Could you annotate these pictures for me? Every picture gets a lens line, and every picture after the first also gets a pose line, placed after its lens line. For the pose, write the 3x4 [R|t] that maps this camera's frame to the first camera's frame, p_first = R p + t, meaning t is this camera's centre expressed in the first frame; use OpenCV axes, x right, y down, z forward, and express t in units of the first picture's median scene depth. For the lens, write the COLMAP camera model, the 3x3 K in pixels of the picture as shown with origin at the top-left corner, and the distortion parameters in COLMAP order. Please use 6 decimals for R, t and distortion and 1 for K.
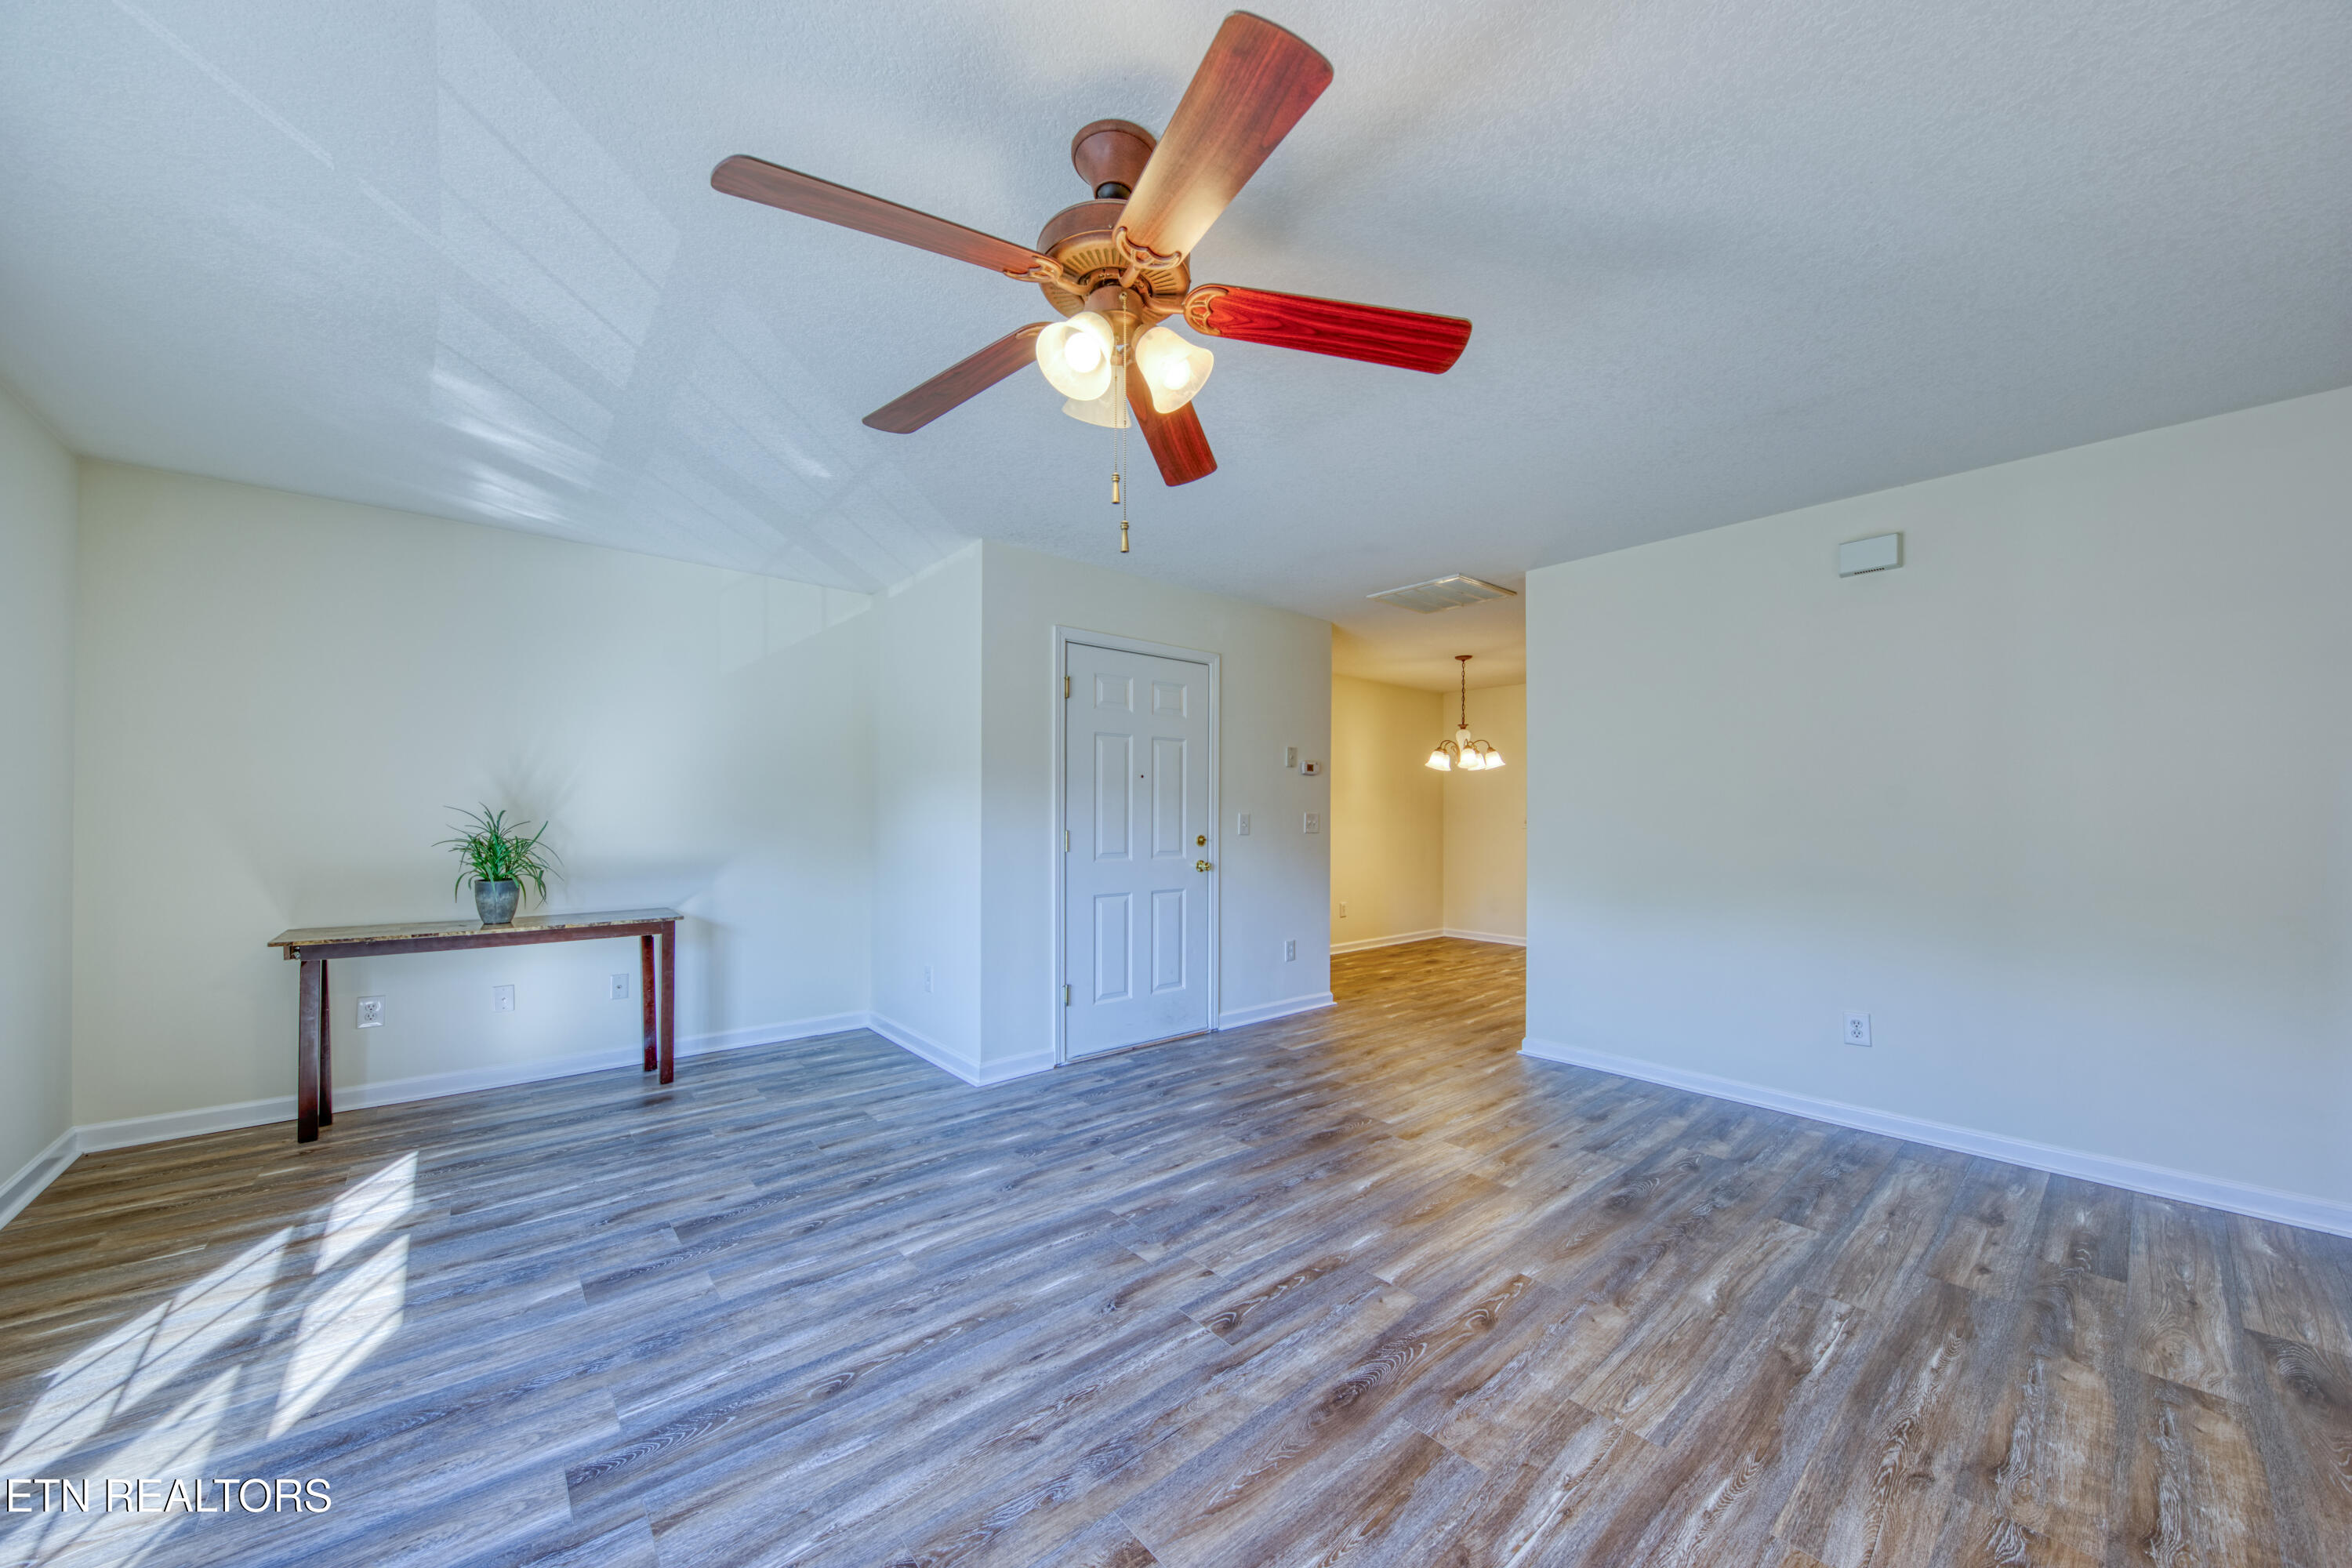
lens RADIAL K [[835.6, 0, 1165.2], [0, 835.6, 798.8], [0, 0, 1]] dist [0.017159, -0.010454]
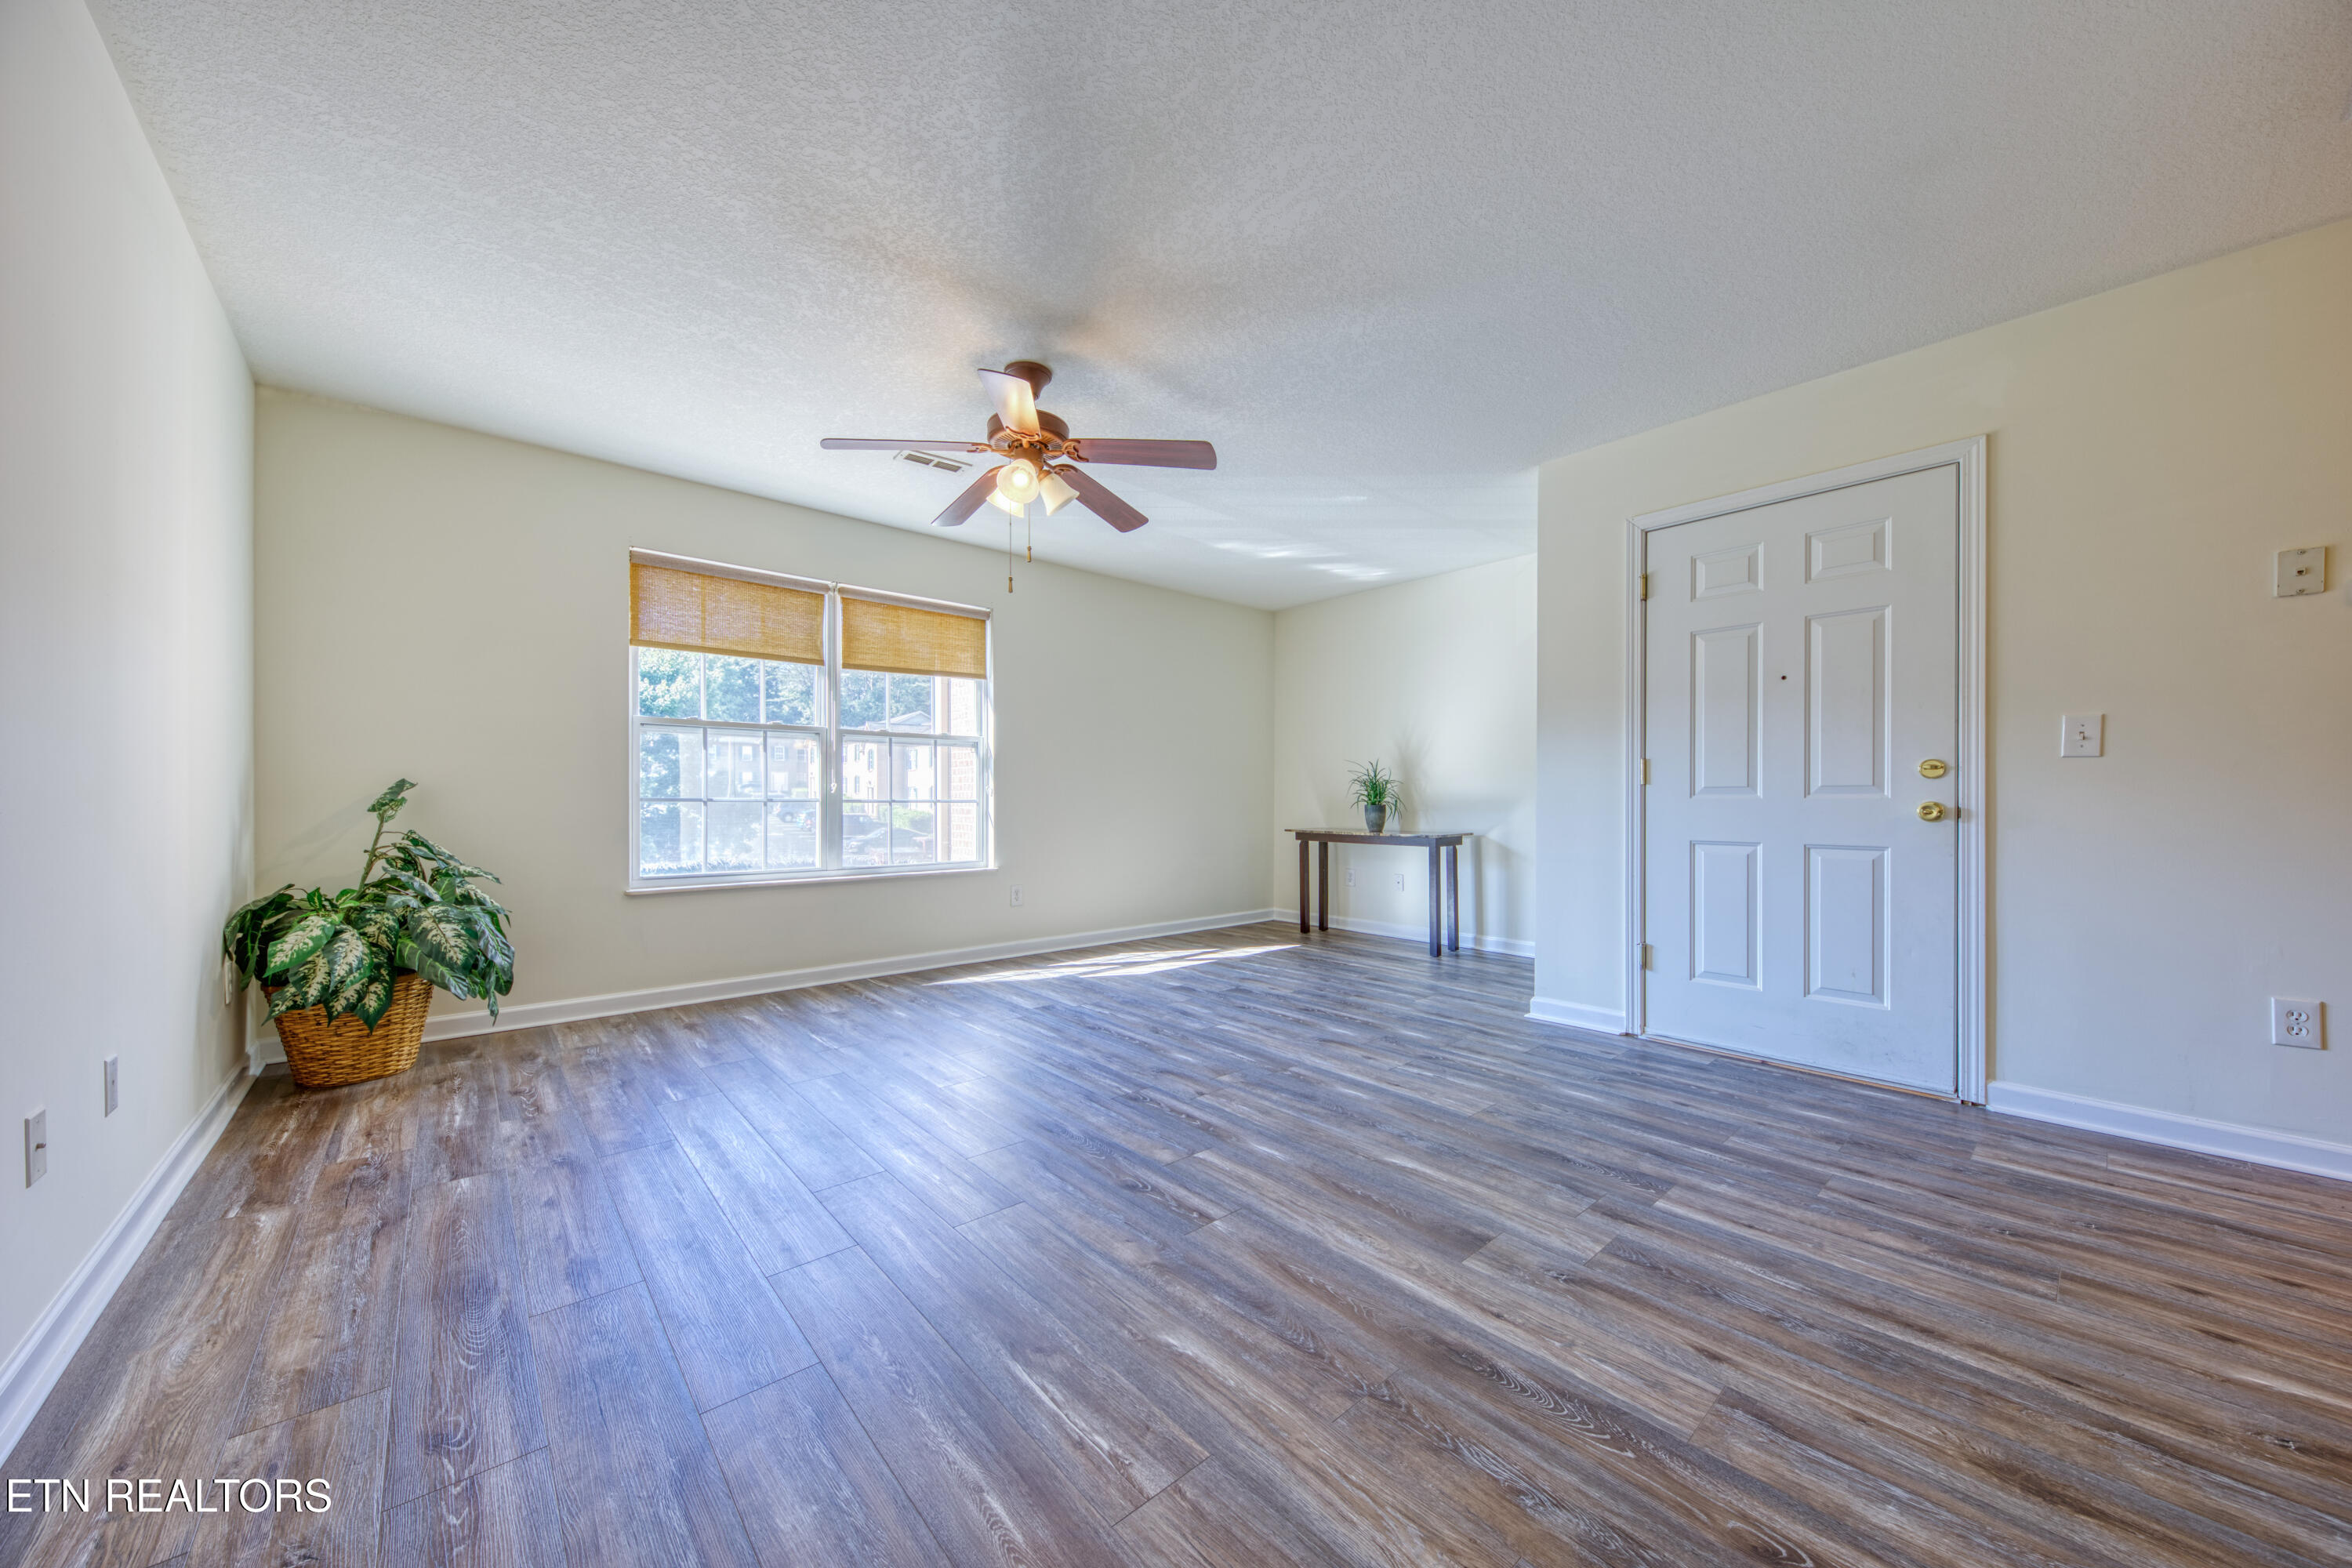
lens RADIAL K [[835.6, 0, 1165.2], [0, 835.6, 798.8], [0, 0, 1]] dist [0.017159, -0.010454]
pose [[-0.002370, -0.002514, -0.999994, 1.046807], [0.018543, 0.999825, -0.002558, 0.104420], [0.999825, -0.018549, -0.002323, 0.773563]]
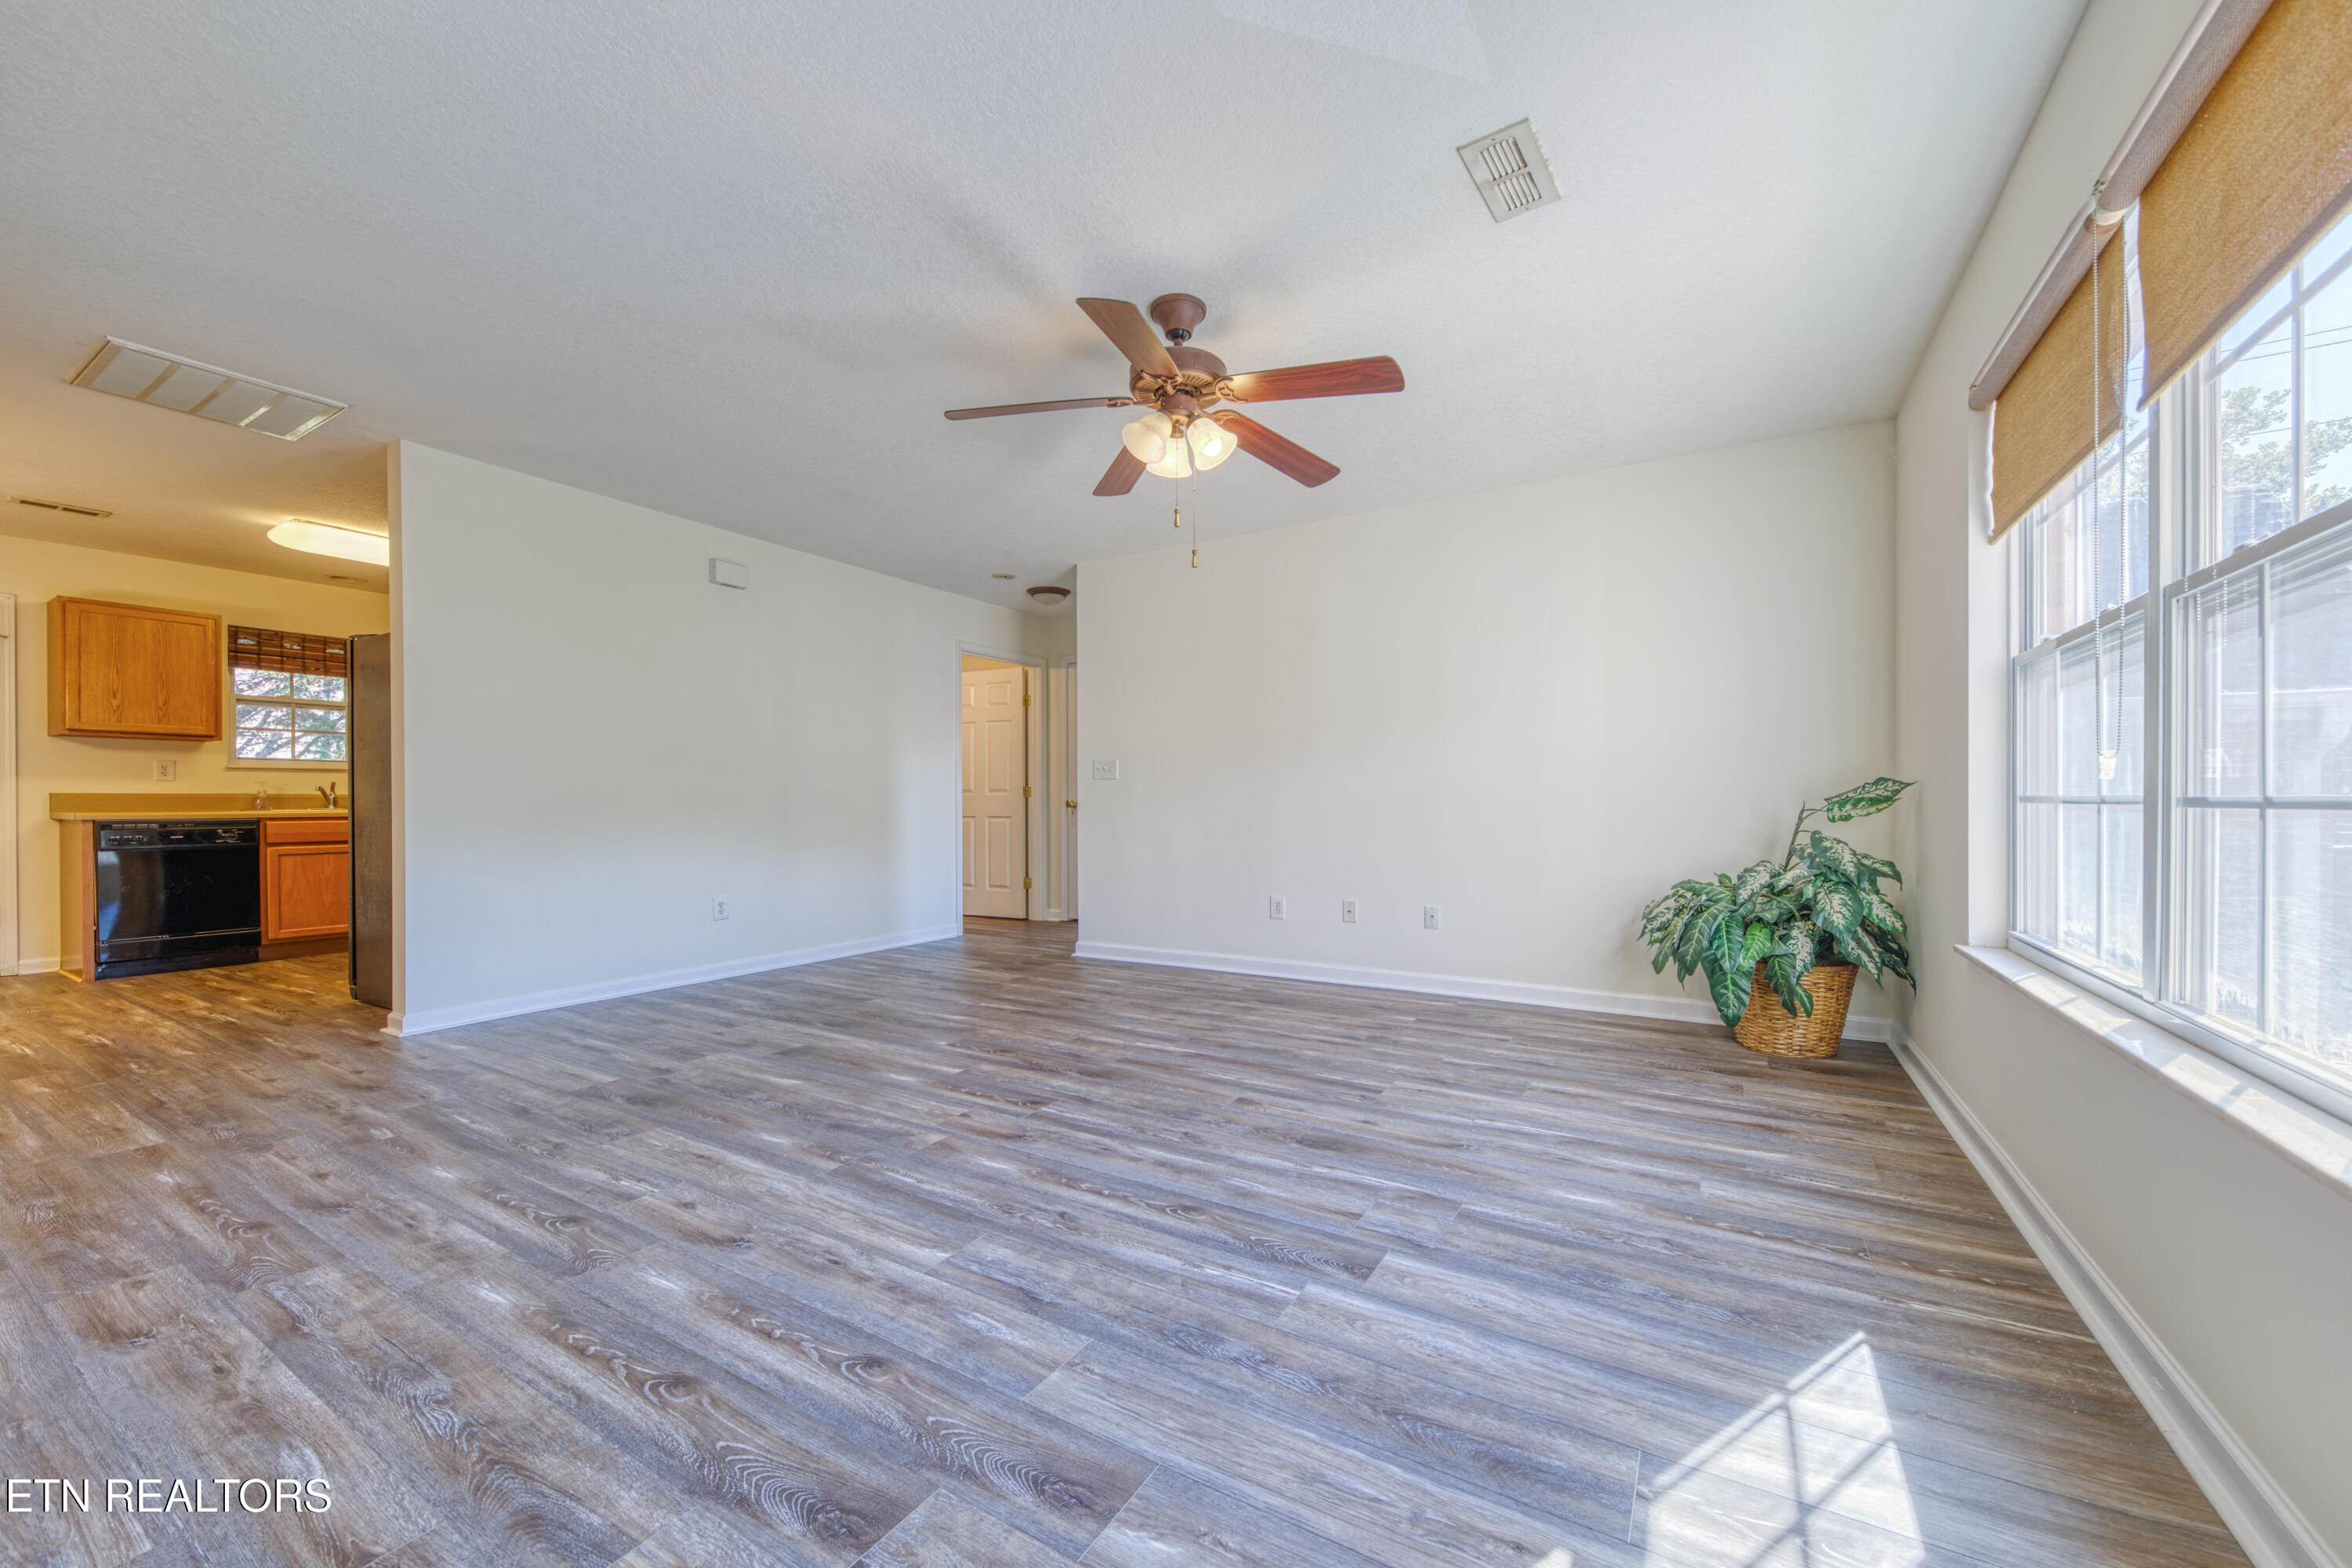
lens RADIAL K [[876.9, 0, 1238.6], [0, 876.9, 806.4], [0, 0, 1]] dist [0.001042, -0.000030]
pose [[-0.375787, -0.004474, 0.926695, -0.952921], [-0.018122, 0.999833, -0.002521, 0.118047], [-0.926529, -0.017741, -0.375806, 0.895064]]
